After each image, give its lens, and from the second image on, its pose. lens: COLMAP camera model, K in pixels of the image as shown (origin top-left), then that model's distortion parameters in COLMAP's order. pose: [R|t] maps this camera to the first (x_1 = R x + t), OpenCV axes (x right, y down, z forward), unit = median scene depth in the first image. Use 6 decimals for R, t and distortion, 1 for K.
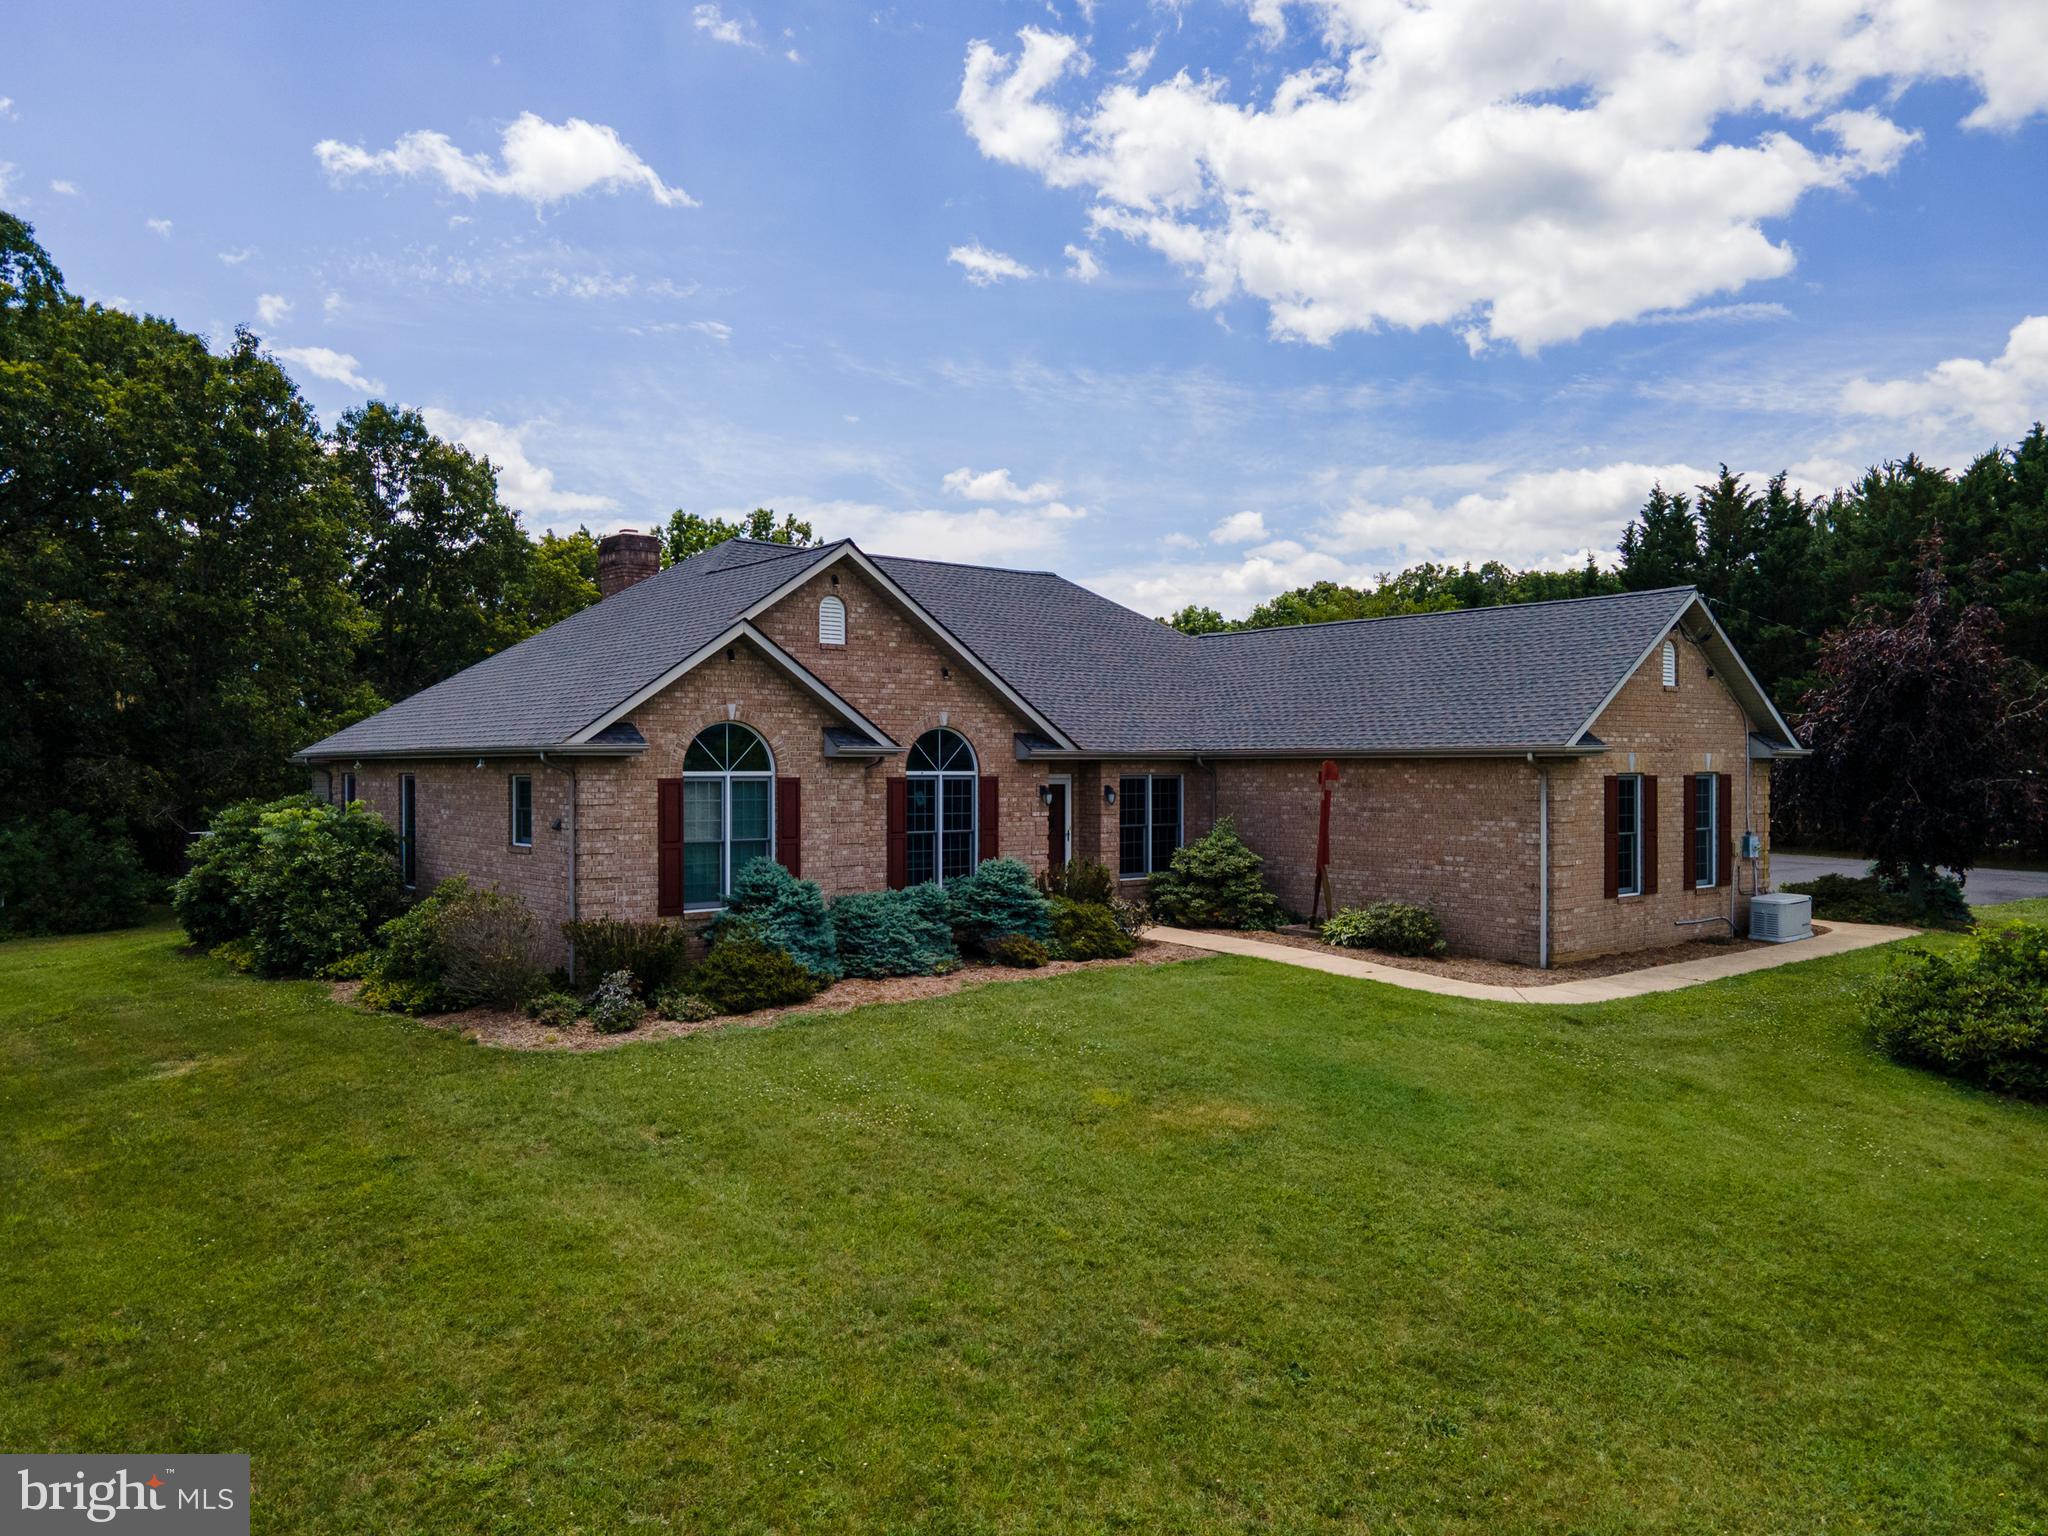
lens RADIAL K [[1560.4, 0, 1024.0], [0, 1560.4, 768.0], [0, 0, 1]] dist [0.002839, -0.001521]
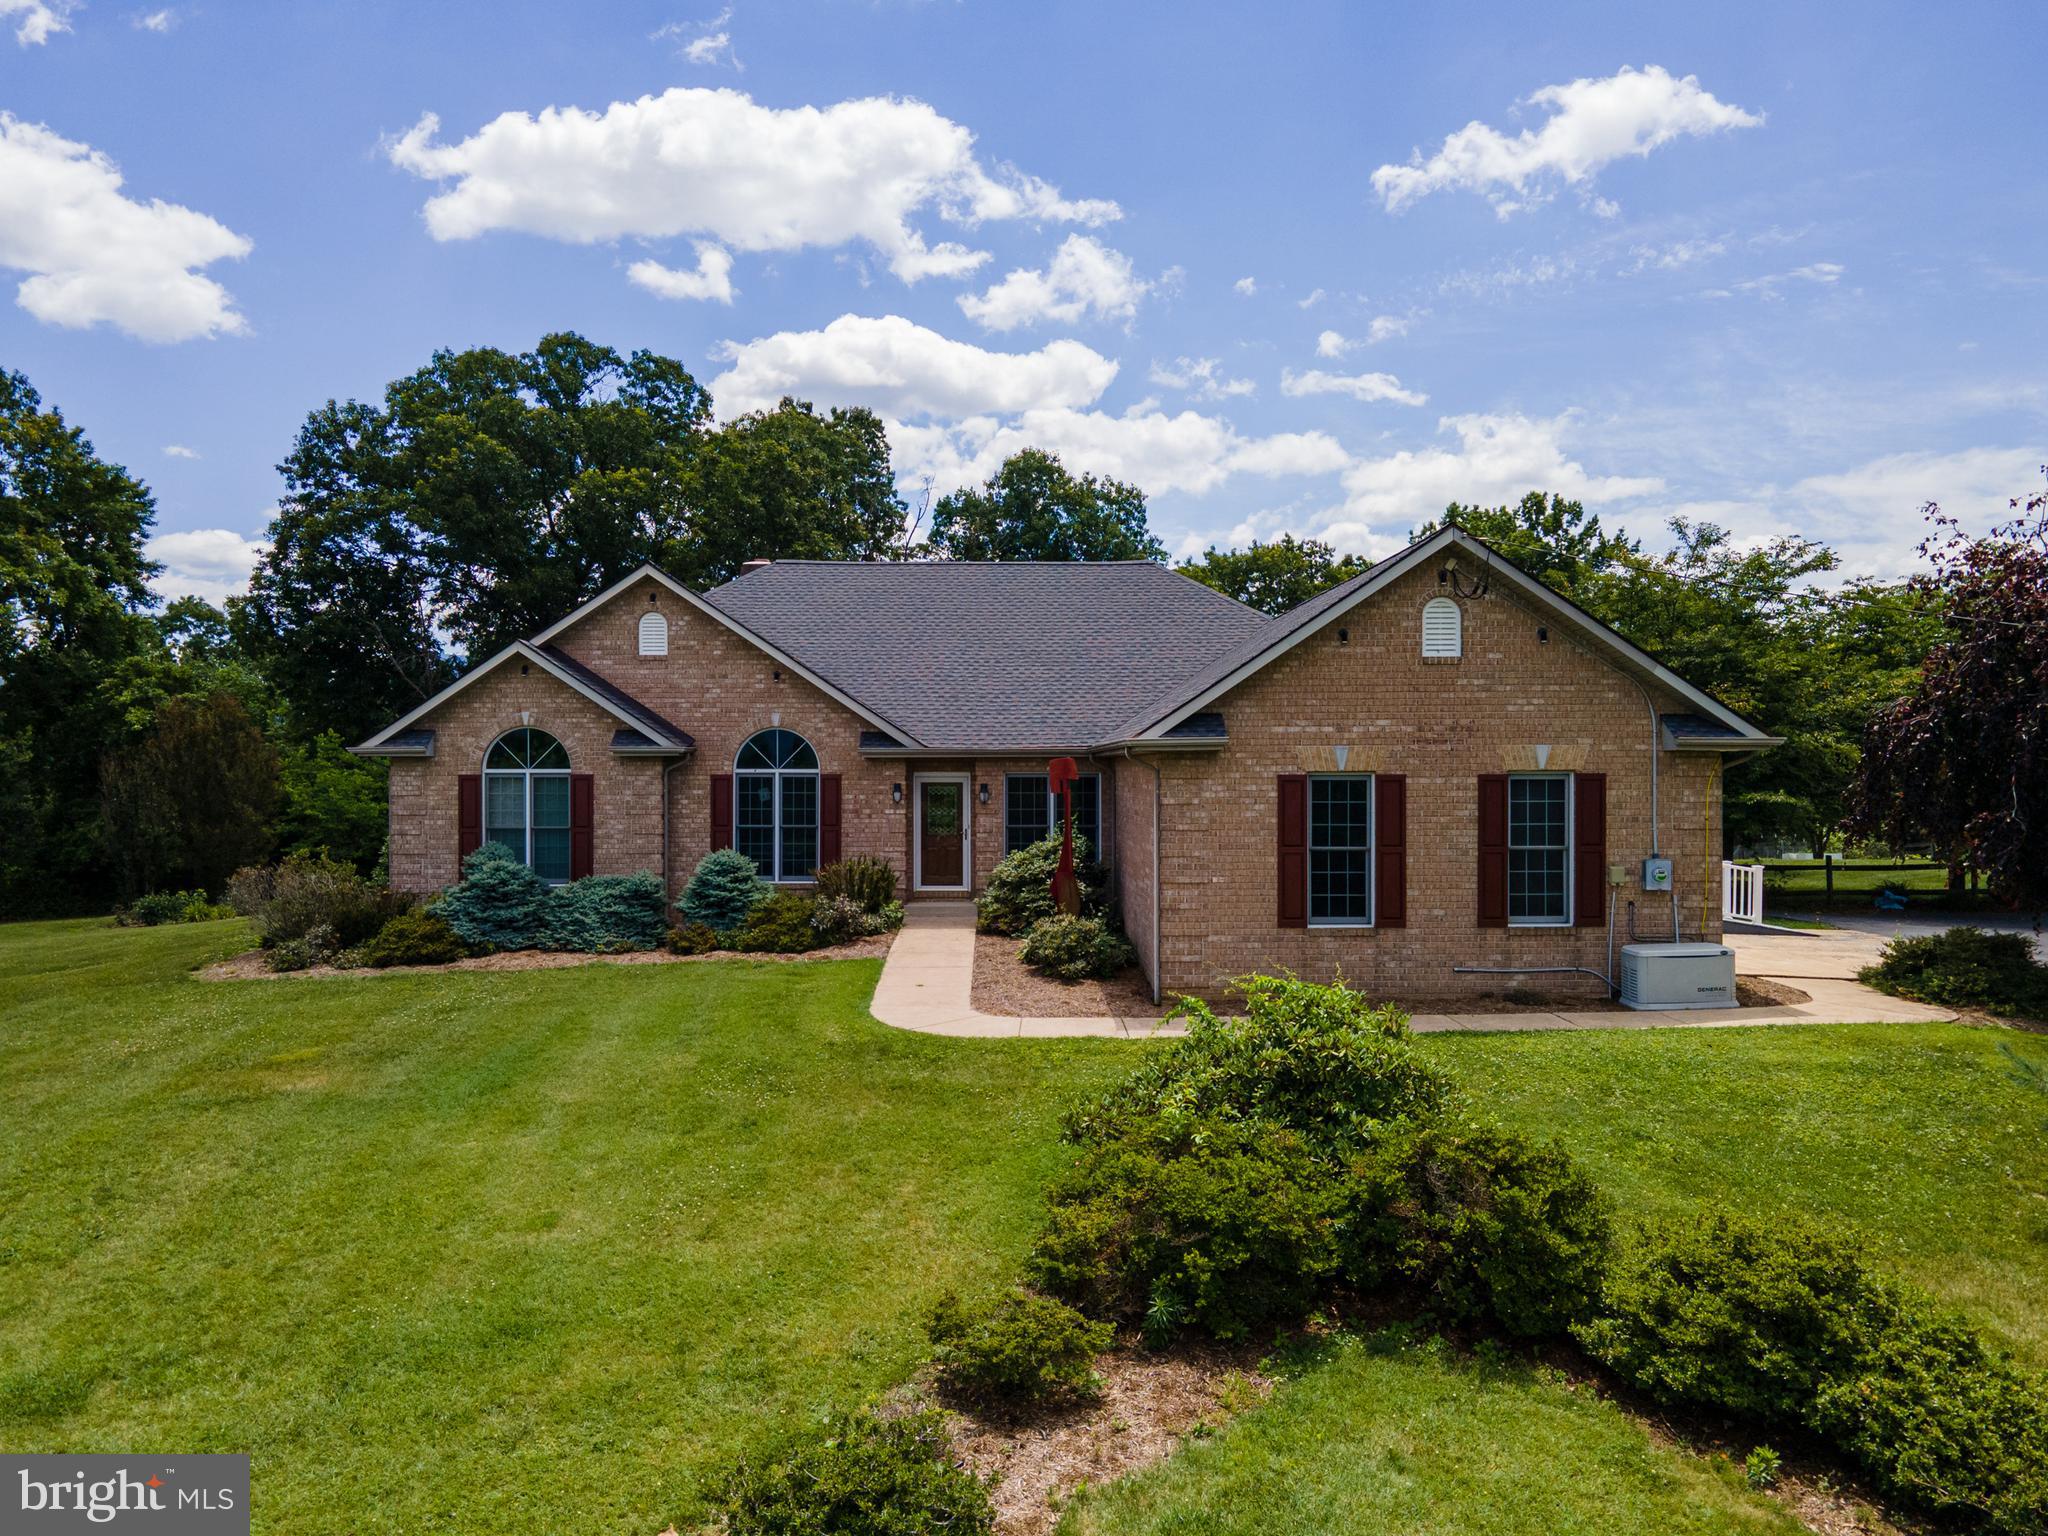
lens RADIAL K [[1550.3, 0, 1021.9], [0, 1550.3, 808.3], [0, 0, 1]] dist [0.058635, 0.002369]
pose [[0.770955, 0.015799, -0.636693, 0.744717], [0.000756, 0.999669, 0.025722, 0.001640], [0.636889, -0.020312, 0.770688, 0.286937]]
